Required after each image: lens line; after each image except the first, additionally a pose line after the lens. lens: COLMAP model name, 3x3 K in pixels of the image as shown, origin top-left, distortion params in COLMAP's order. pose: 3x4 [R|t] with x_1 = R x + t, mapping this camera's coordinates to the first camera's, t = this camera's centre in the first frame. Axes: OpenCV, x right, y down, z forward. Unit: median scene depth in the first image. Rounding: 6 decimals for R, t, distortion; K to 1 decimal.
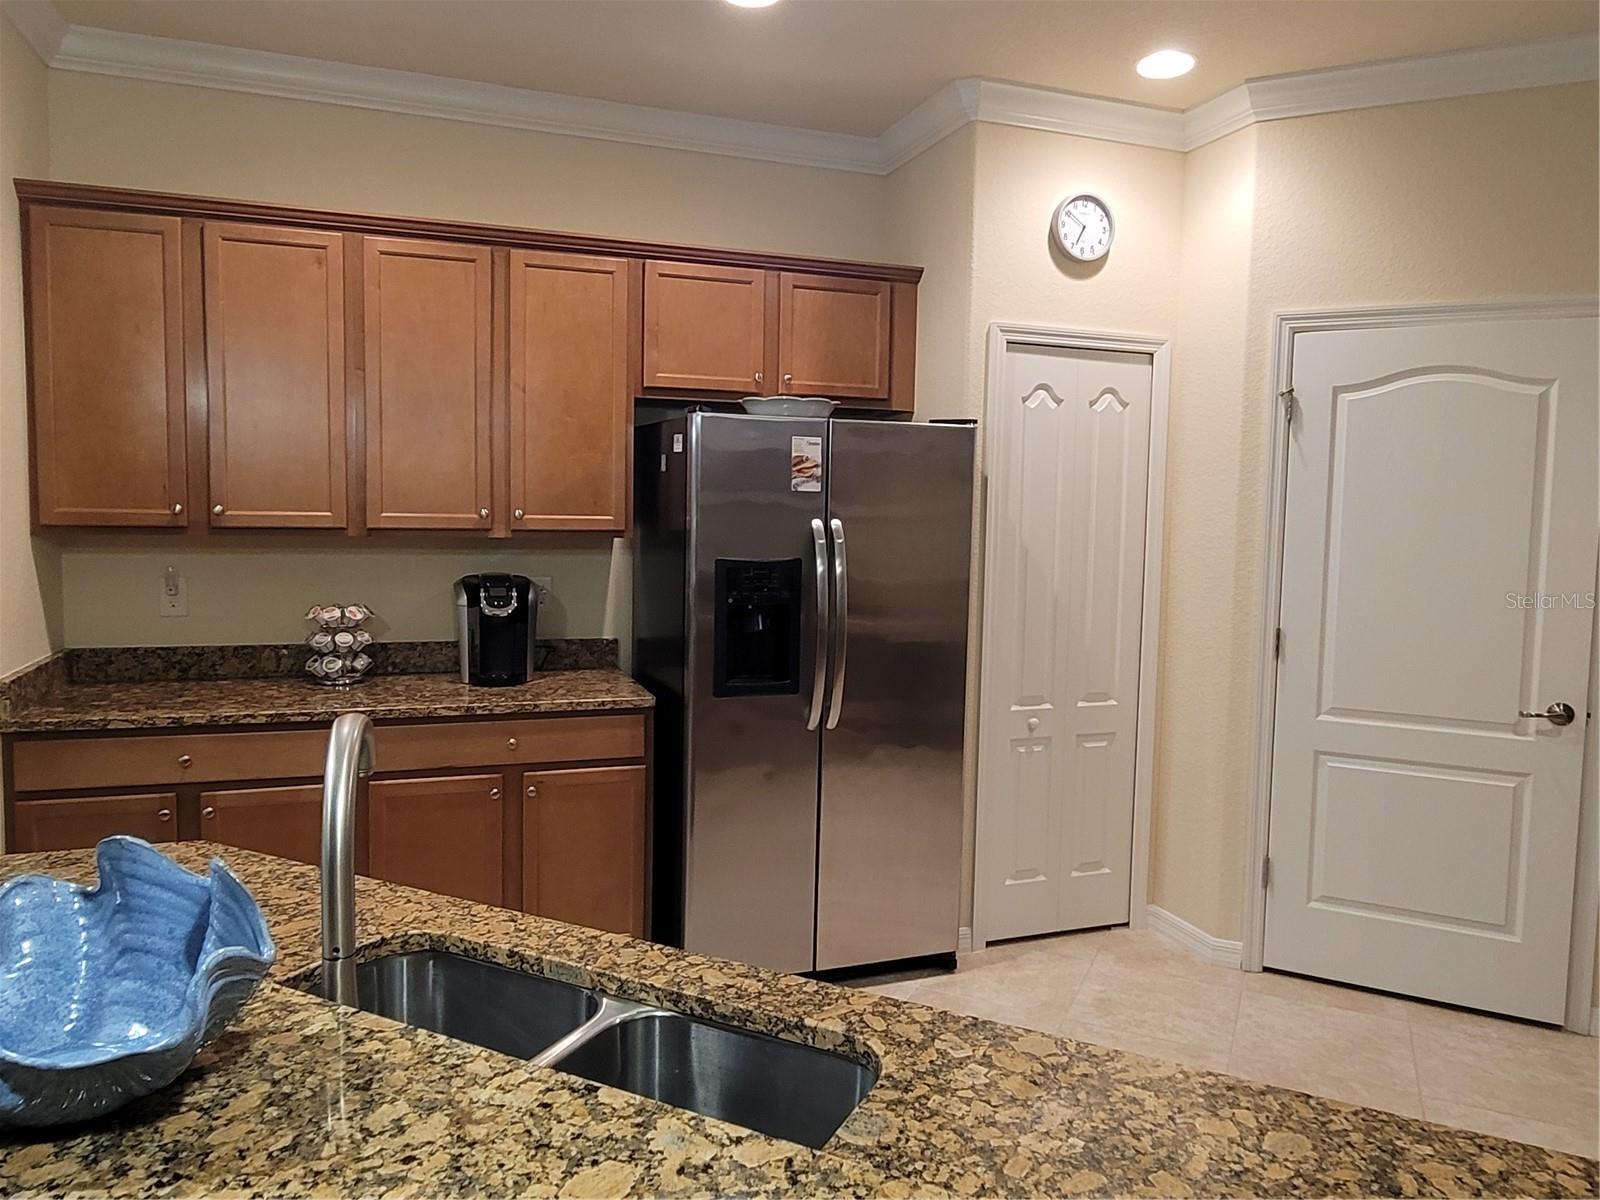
lens RADIAL K [[1105.5, 0, 808.3], [0, 1105.5, 590.1], [0, 0, 1]] dist [-0.004373, 0.010767]
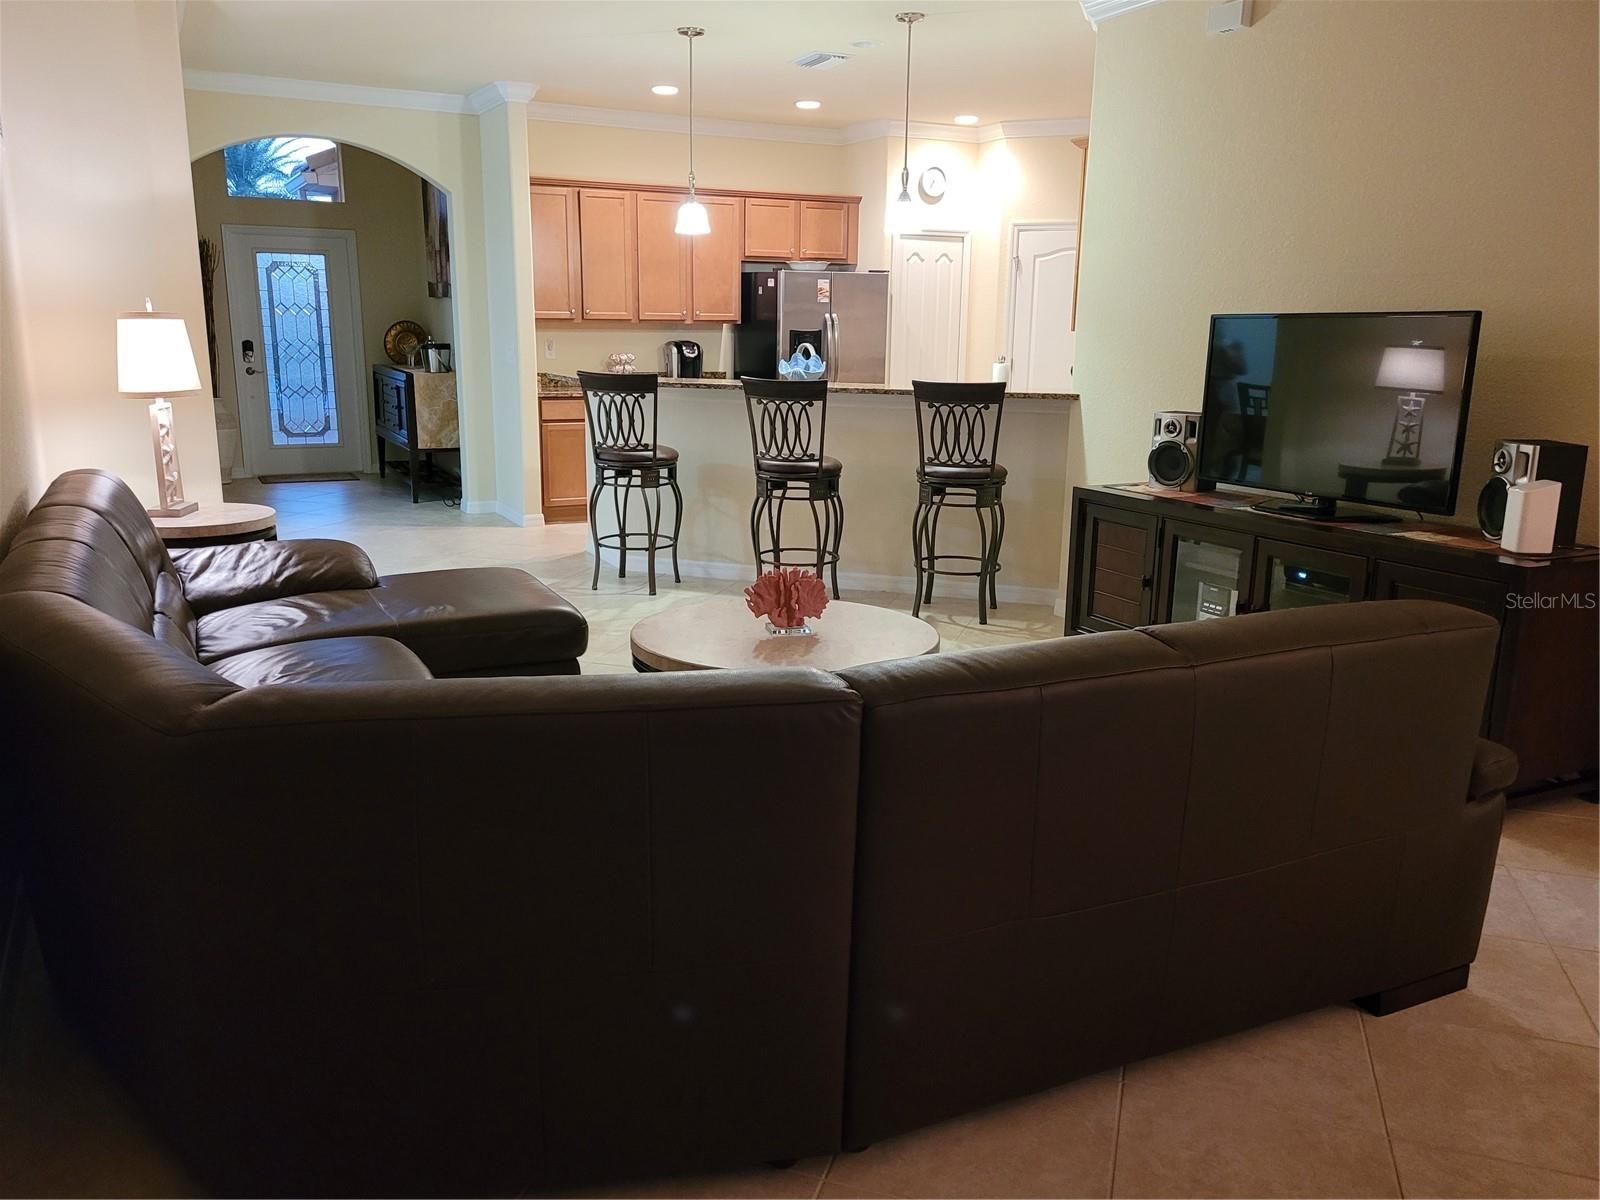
lens RADIAL K [[1231.6, 0, 783.0], [0, 1231.6, 601.9], [0, 0, 1]] dist [0.058583, -0.040510]
pose [[0.992207, -0.036811, 0.119038, -0.413240], [0.018566, 0.988376, 0.150891, 0.143815], [-0.123209, -0.147505, 0.981357, -1.675587]]
